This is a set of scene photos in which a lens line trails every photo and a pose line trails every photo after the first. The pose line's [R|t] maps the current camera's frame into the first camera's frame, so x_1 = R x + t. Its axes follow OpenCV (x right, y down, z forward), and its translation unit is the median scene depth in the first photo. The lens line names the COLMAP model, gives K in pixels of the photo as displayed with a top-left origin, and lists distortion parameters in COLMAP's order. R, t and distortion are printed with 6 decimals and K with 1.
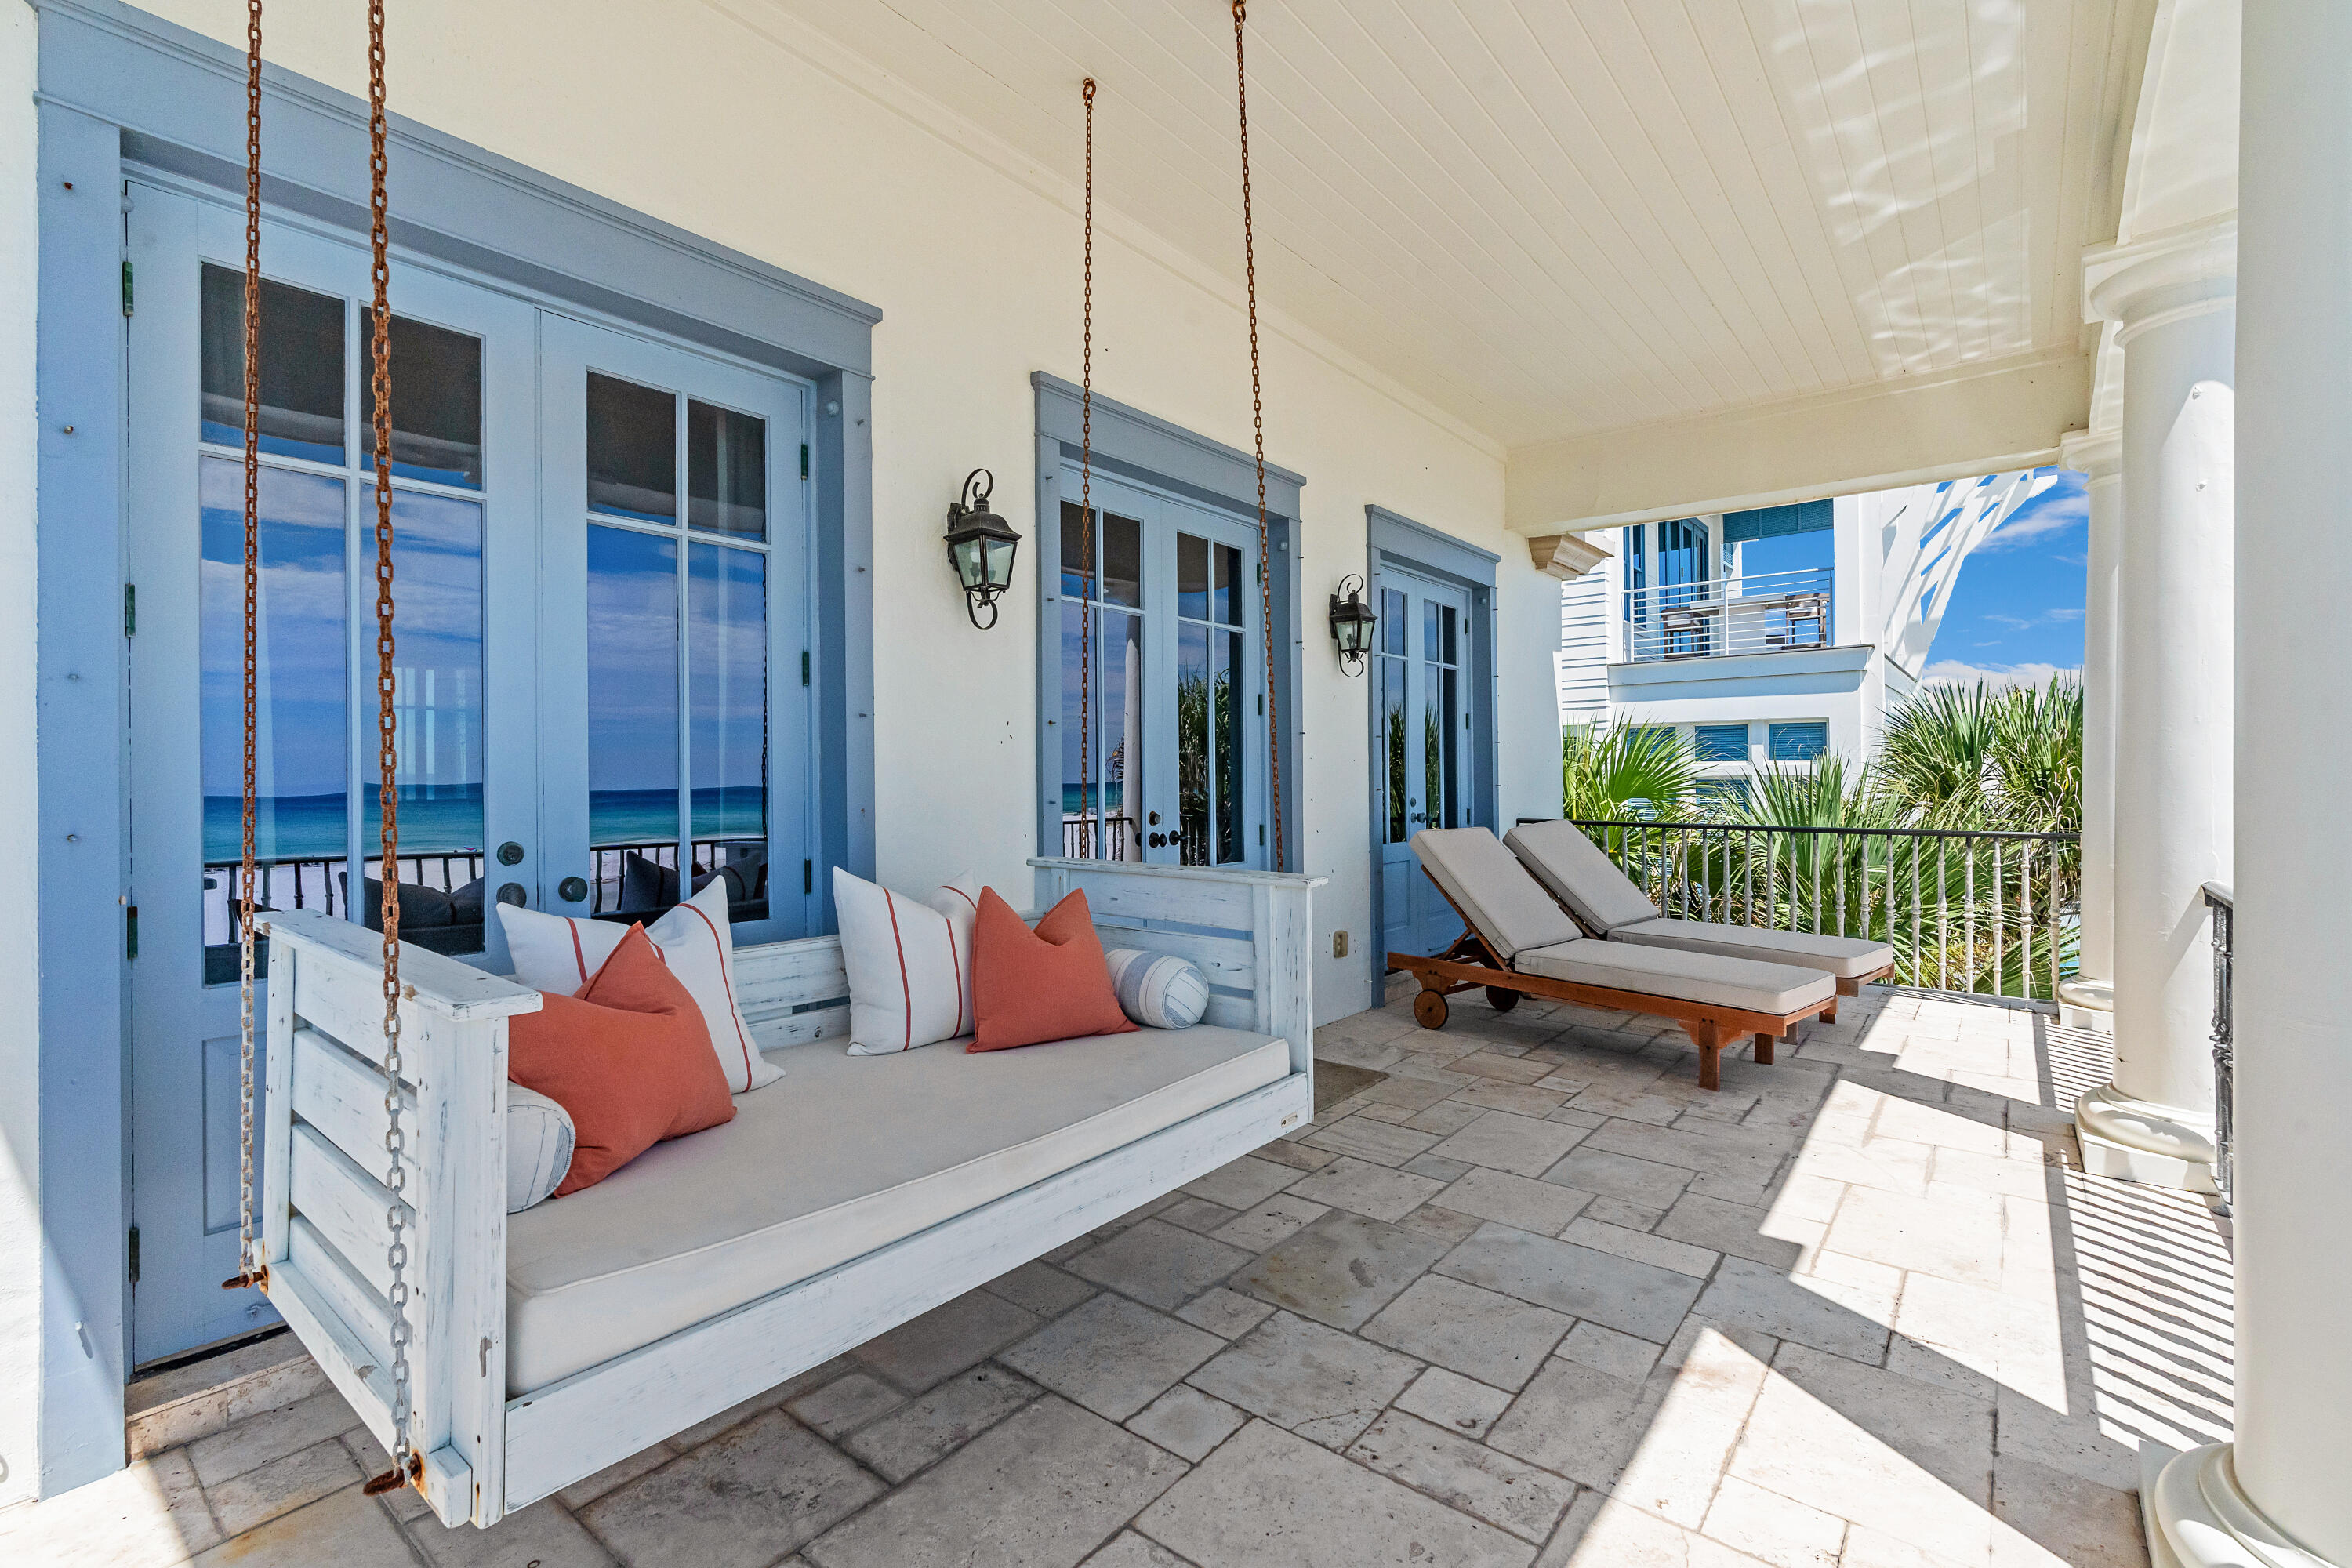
lens RADIAL K [[1059.0, 0, 1179.9], [0, 1059.0, 784.9], [0, 0, 1]] dist [-0.000550, 0.000689]
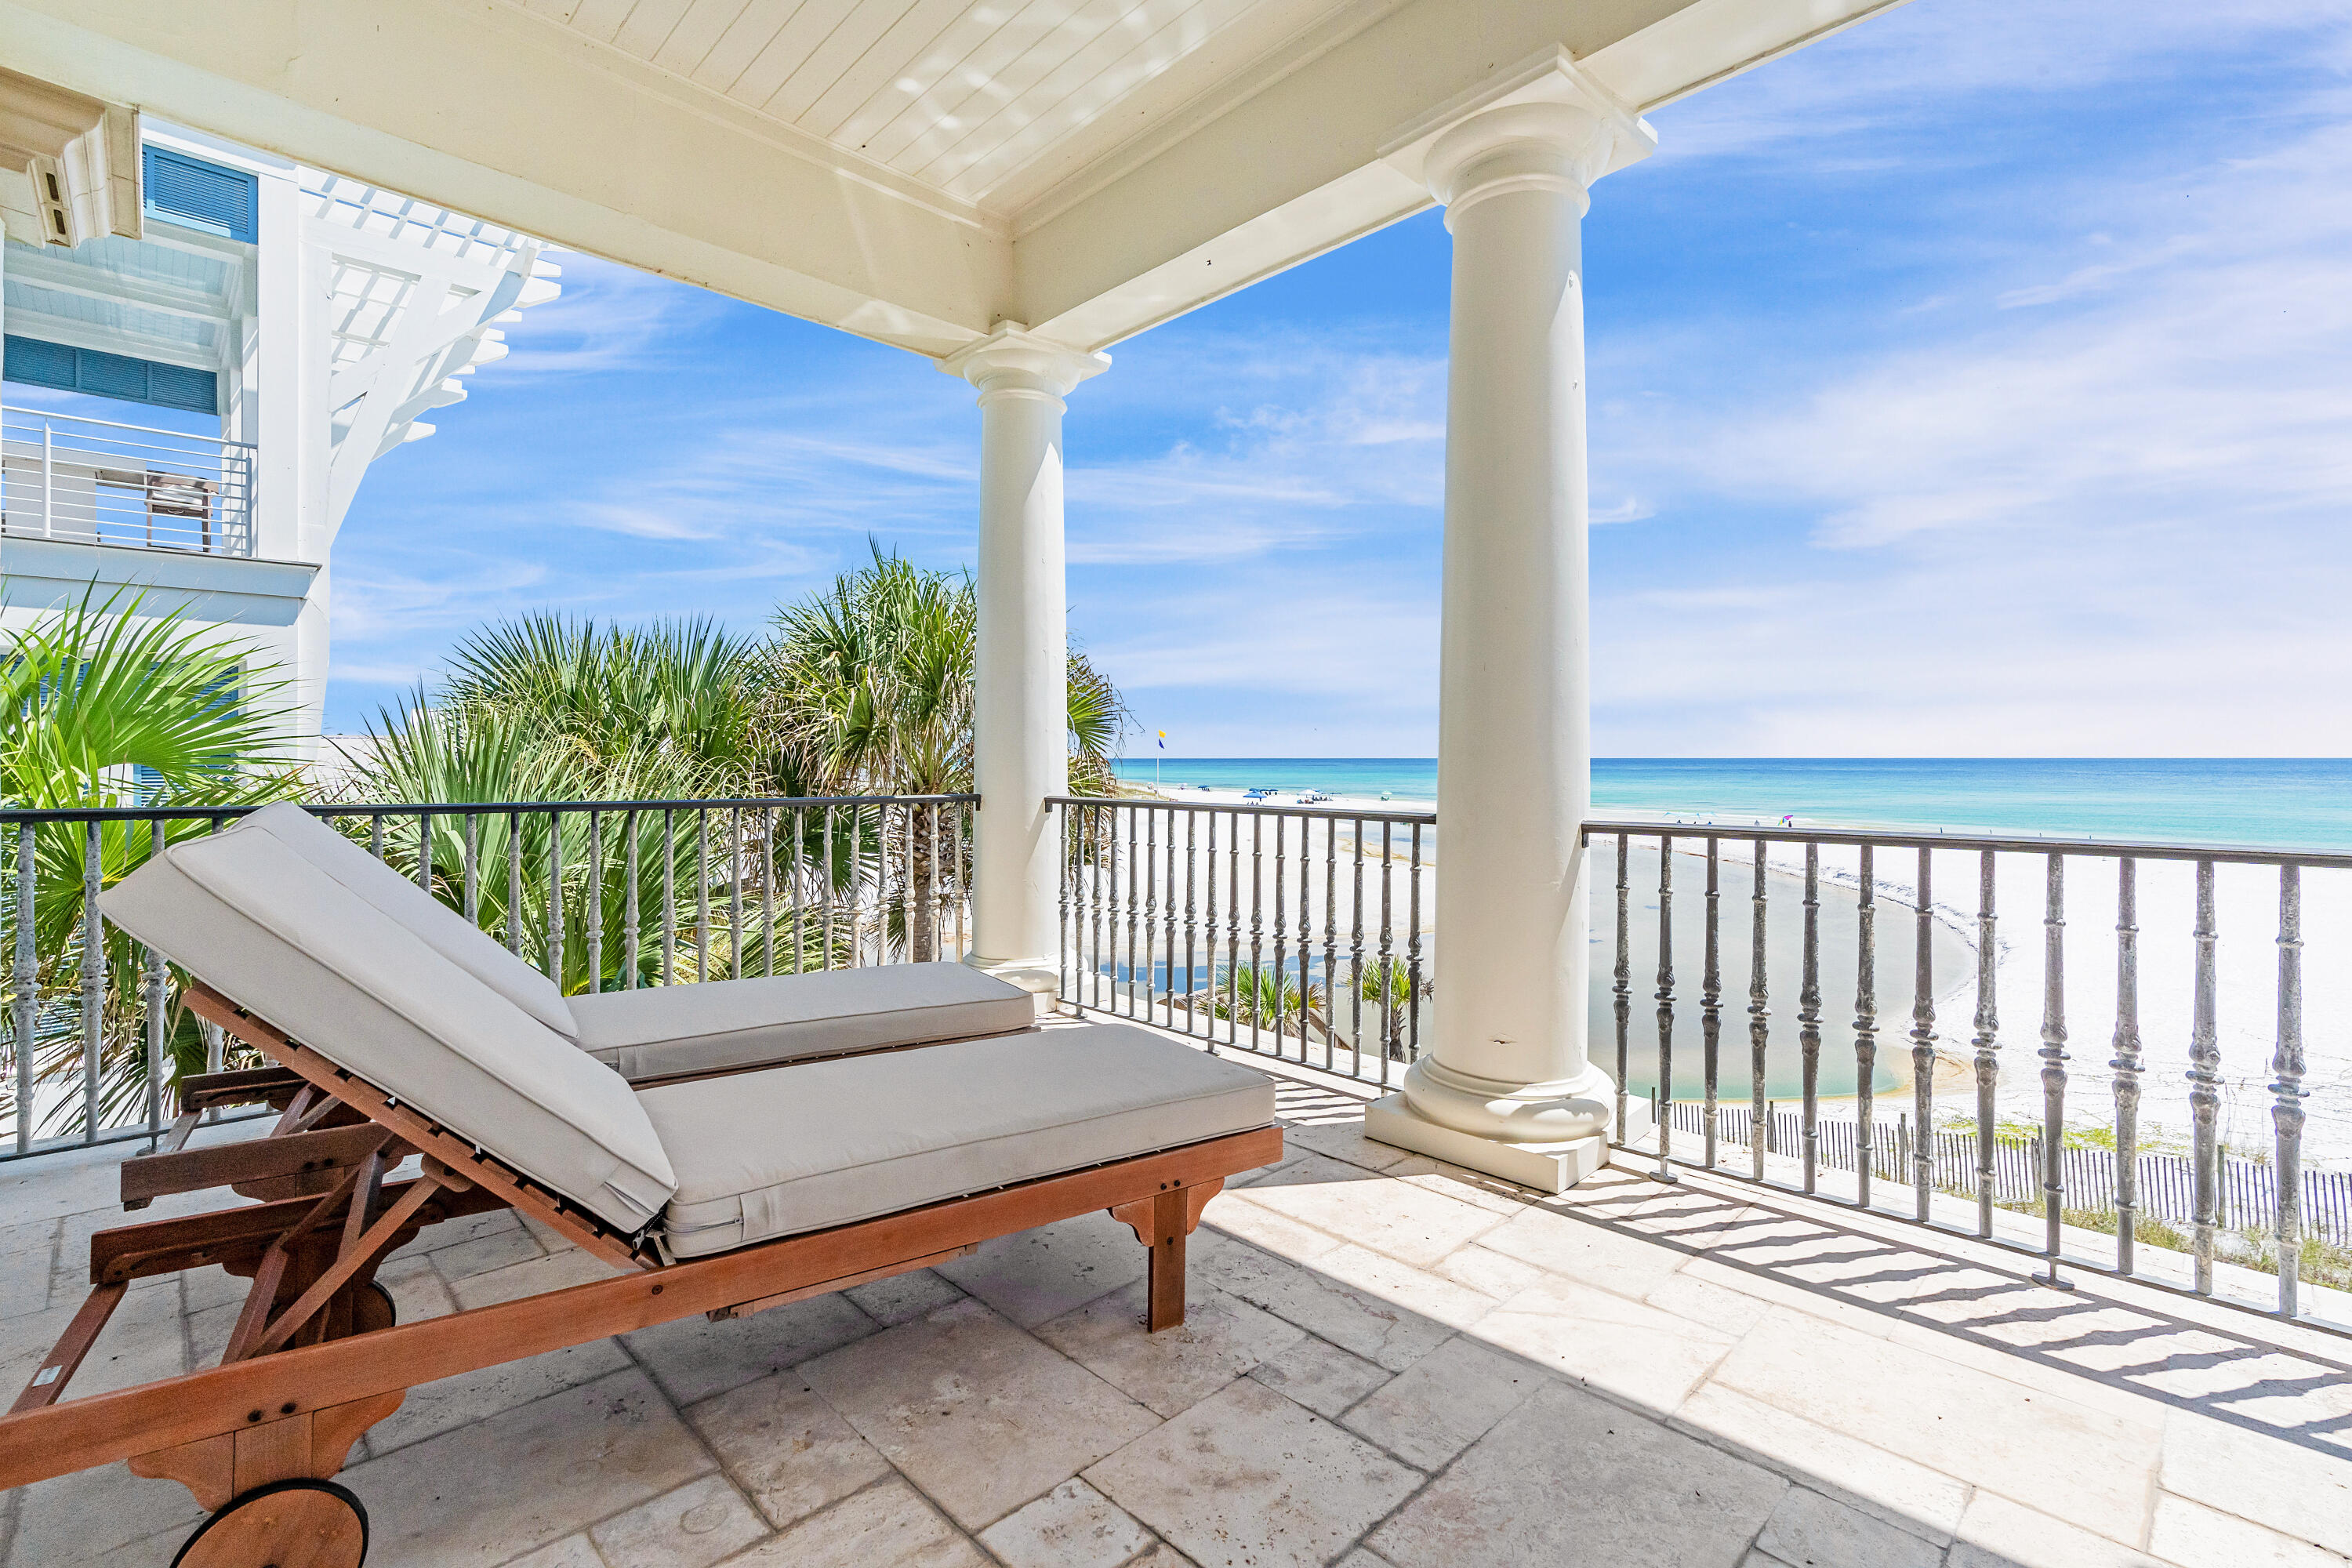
lens RADIAL K [[1059.0, 0, 1179.9], [0, 1059.0, 784.9], [0, 0, 1]] dist [-0.000550, 0.000689]
pose [[0.118913, -0.013774, 0.992809, 0.036417], [0.008933, 0.999878, 0.012802, 0.045933], [-0.992865, 0.007347, 0.119021, 1.173031]]
